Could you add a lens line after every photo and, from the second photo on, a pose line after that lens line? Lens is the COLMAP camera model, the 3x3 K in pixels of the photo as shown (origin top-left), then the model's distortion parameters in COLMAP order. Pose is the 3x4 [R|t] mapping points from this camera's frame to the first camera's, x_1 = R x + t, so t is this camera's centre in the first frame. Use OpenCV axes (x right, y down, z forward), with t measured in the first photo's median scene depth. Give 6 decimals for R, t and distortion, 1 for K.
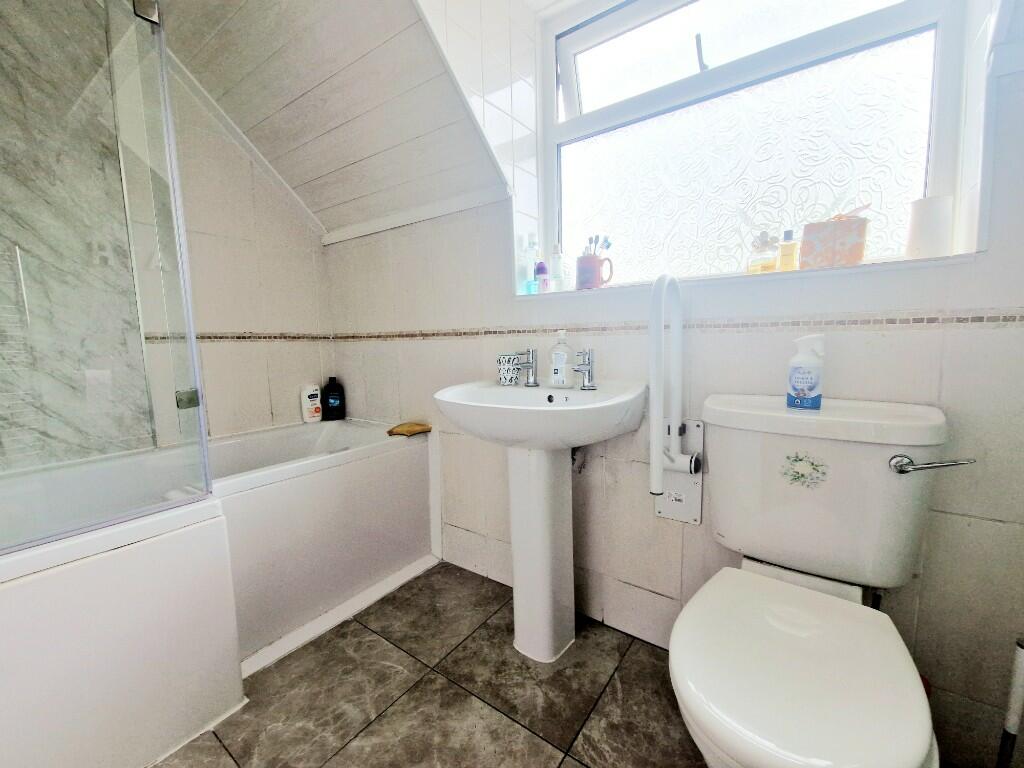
lens RADIAL K [[419.0, 0, 519.1], [0, 419.0, 384.2], [0, 0, 1]] dist [-0.003648, -0.000692]
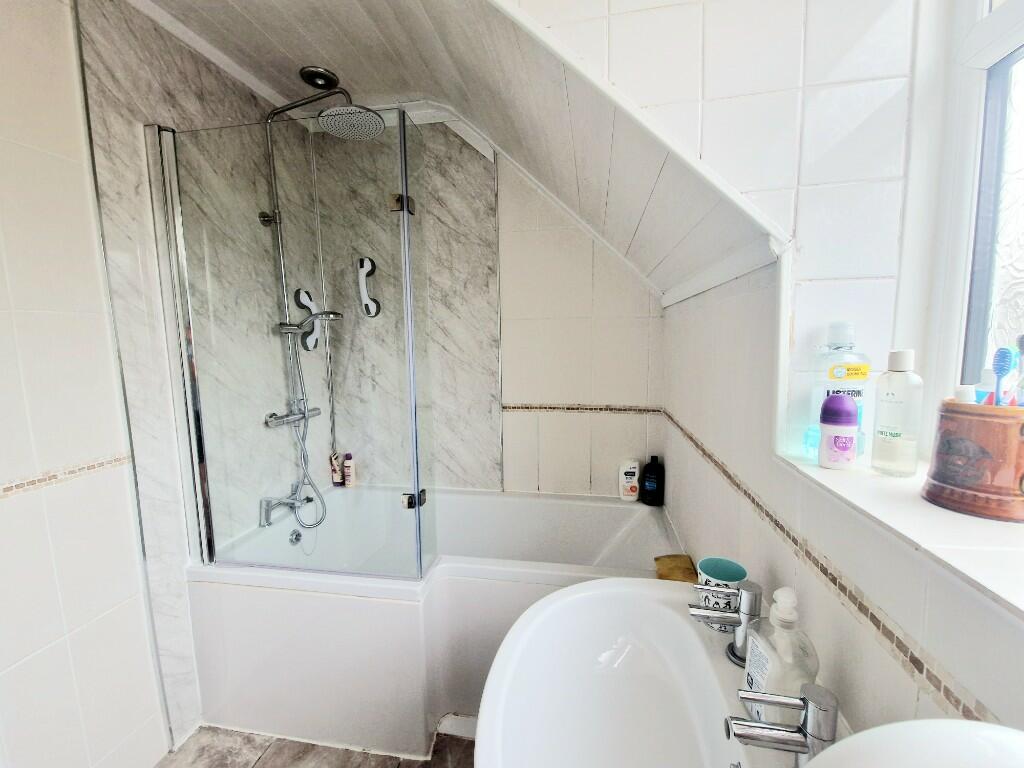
lens RADIAL K [[419.0, 0, 517.5], [0, 419.0, 385.9], [0, 0, 1]] dist [-0.003648, -0.000692]
pose [[0.432492, 0.108434, -0.895094, 0.225116], [-0.090661, 0.992941, 0.076482, -0.225518], [0.897068, 0.048072, 0.439269, 0.375081]]
